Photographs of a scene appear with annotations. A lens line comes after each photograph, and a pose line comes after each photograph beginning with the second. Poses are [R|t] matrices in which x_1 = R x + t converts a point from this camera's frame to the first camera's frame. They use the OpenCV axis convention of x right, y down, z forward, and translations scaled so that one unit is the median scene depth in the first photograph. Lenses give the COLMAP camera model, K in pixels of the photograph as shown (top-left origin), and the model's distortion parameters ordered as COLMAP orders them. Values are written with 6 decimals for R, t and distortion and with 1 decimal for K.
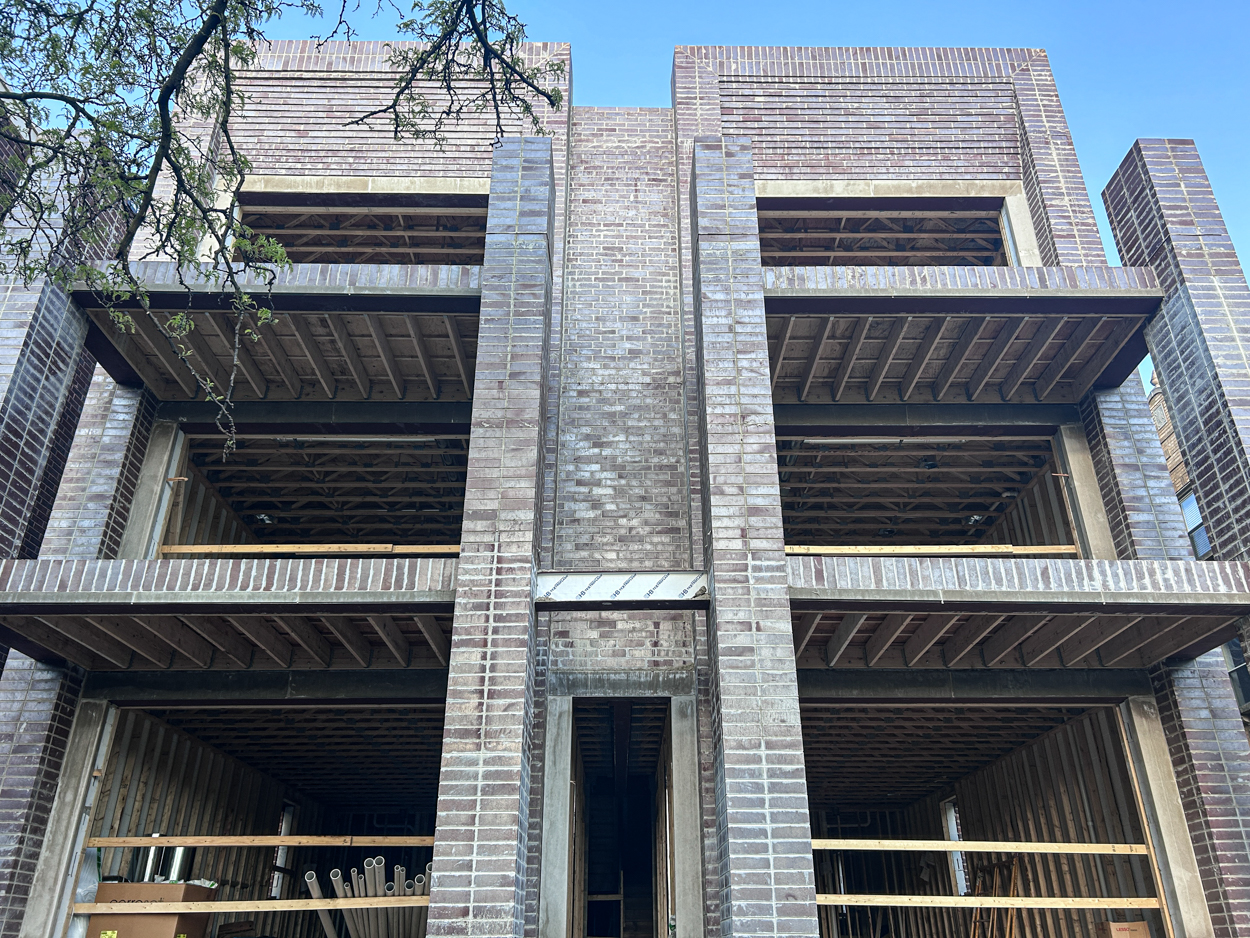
lens RADIAL K [[943.0, 0, 630.8], [0, 943.0, 475.3], [0, 0, 1]] dist [0.045663, -0.032816]
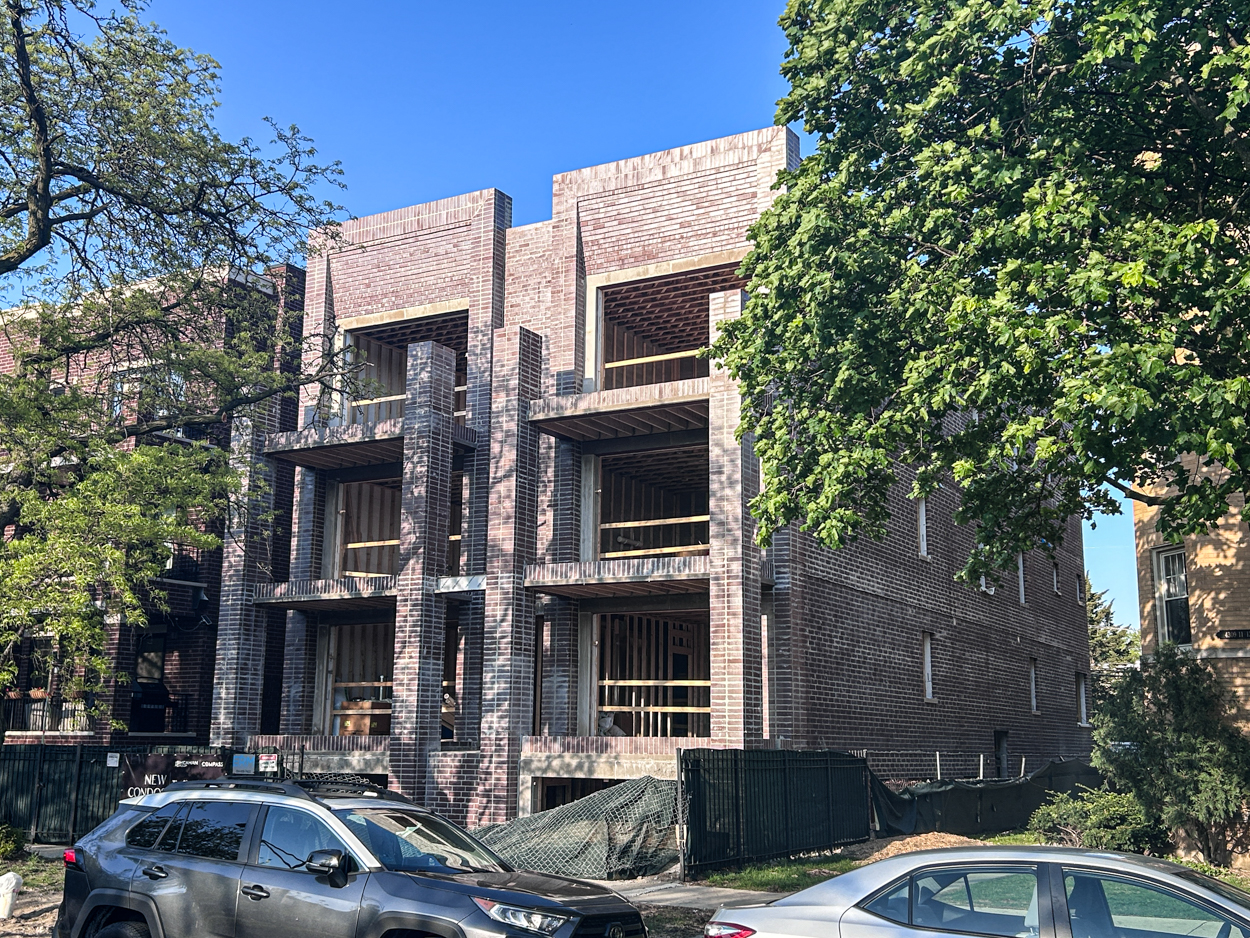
lens RADIAL K [[1381.7, 0, 619.9], [0, 1381.7, 464.3], [0, 0, 1]] dist [0.052813, 0.000000]
pose [[0.861161, -0.087296, -0.500781, 2.021541], [0.217360, 0.953777, 0.207518, -0.770704], [0.459518, -0.287556, 0.840330, -1.542290]]
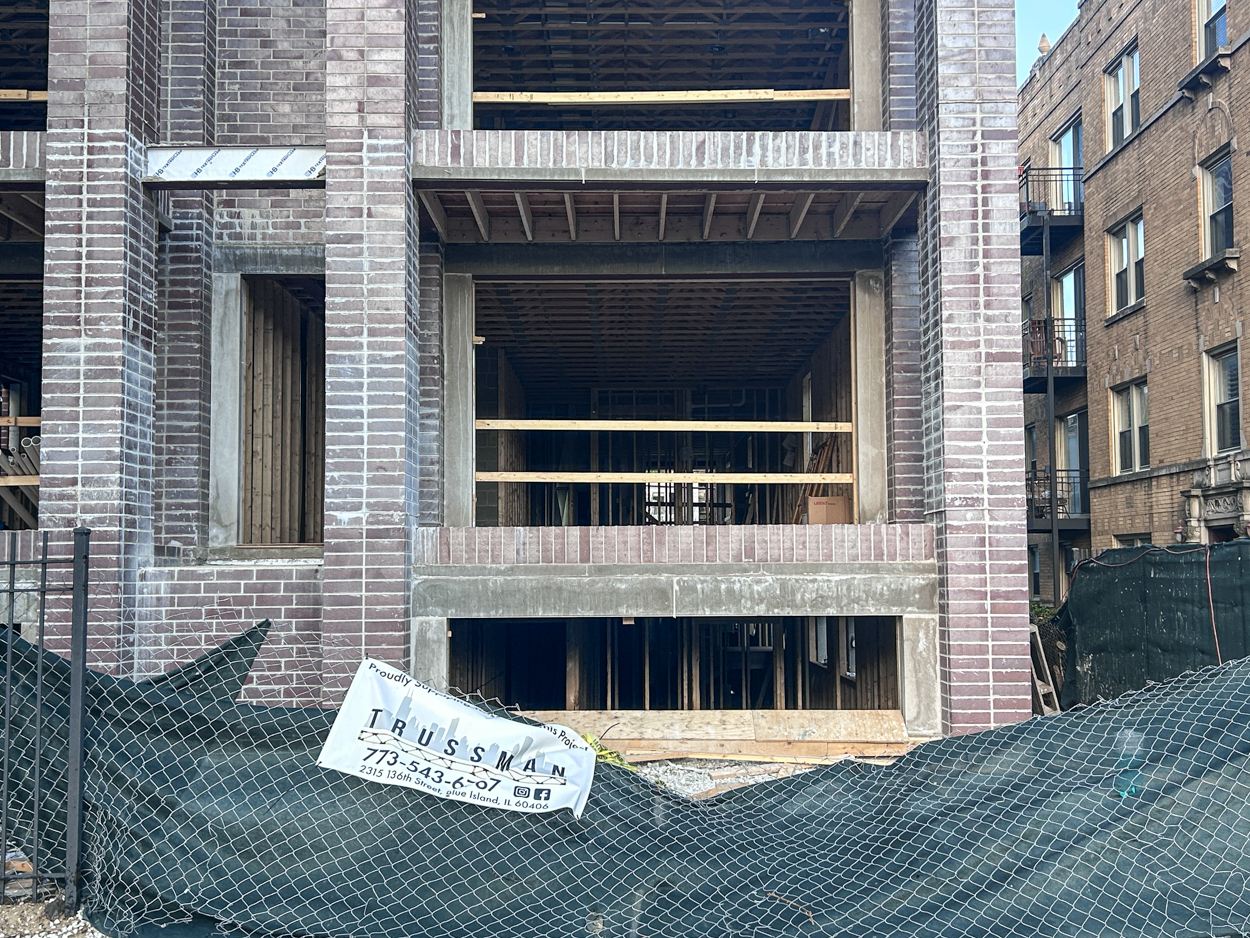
lens RADIAL K [[1475.2, 0, 624.5], [0, 1475.2, 469.8], [0, 0, 1]] dist [0.064259, 0.000000]
pose [[0.999964, -0.000904, -0.008486, 0.385709], [0.004107, 0.922598, 0.385740, -0.167085], [0.007480, -0.385761, 0.922568, -0.453266]]
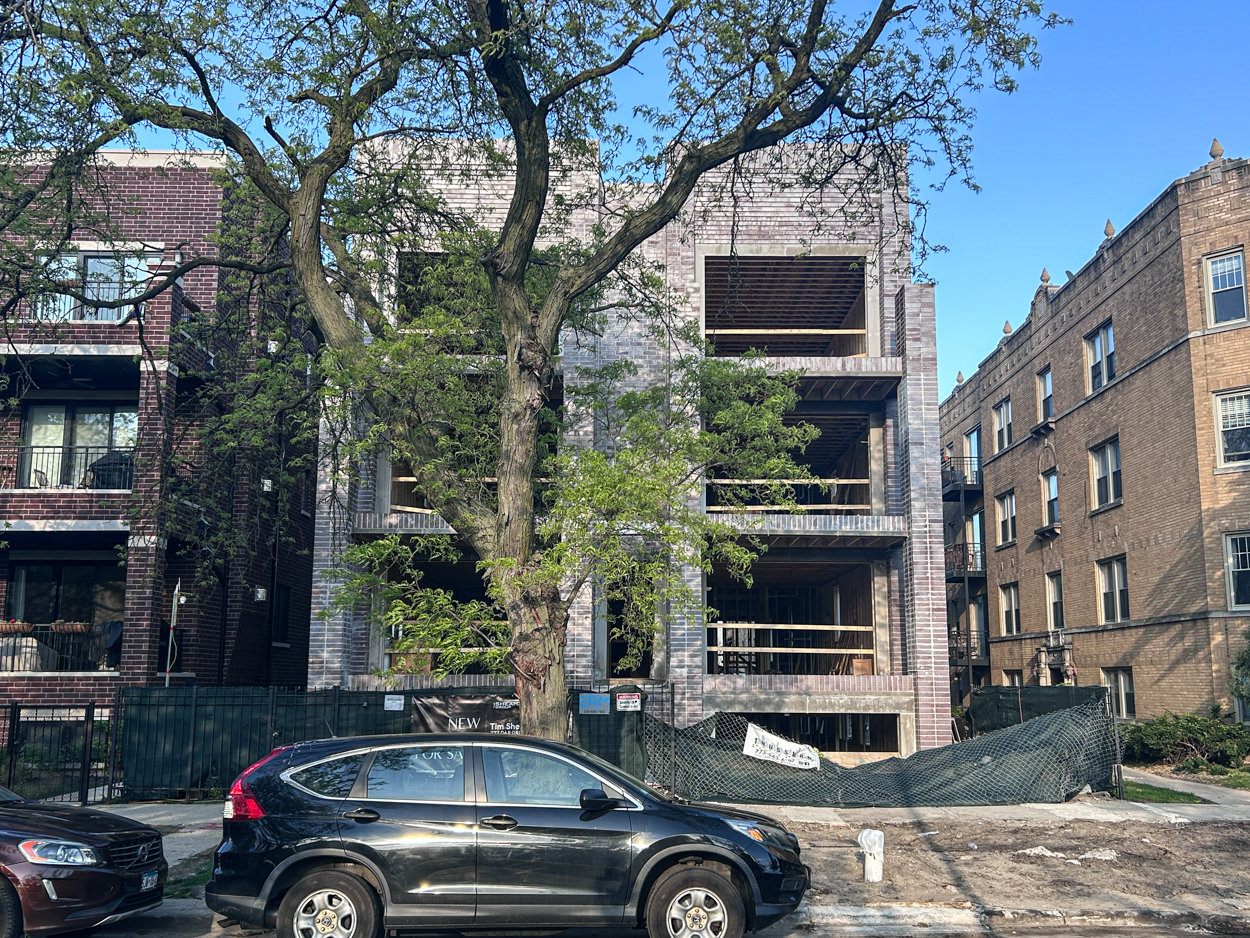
lens RADIAL K [[1172.1, 0, 637.3], [0, 1172.1, 505.3], [0, 0, 1]] dist [0.095708, 0.000000]
pose [[0.999936, 0.006769, -0.009028, 0.033533], [-0.003590, 0.949352, 0.314193, -0.847648], [0.010698, -0.314141, 0.949316, -1.729269]]
